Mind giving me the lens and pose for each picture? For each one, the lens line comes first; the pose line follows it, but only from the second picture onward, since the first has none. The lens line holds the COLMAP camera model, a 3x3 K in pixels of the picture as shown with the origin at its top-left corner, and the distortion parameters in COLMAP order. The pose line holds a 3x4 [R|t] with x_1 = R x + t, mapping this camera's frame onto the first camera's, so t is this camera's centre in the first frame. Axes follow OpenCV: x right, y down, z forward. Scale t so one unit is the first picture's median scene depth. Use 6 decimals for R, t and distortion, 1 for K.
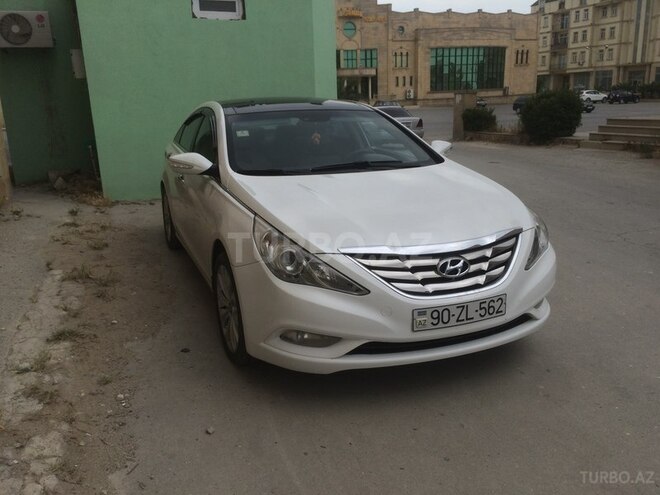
lens RADIAL K [[563.9, 0, 331.6], [0, 563.9, 234.7], [0, 0, 1]] dist [0.091430, -0.140871]
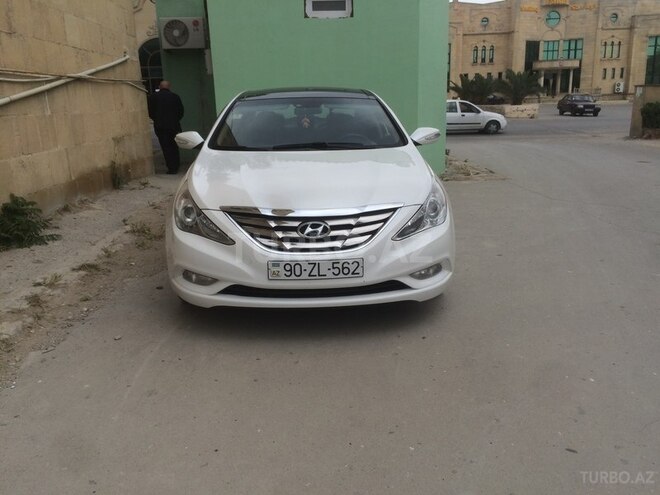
lens RADIAL K [[563.9, 0, 331.6], [0, 563.9, 234.7], [0, 0, 1]] dist [0.091430, -0.140871]
pose [[0.943774, 0.079324, -0.320935, 0.202483], [-0.076949, 0.996832, 0.020097, 0.013321], [0.321512, 0.005729, 0.946888, -0.026763]]
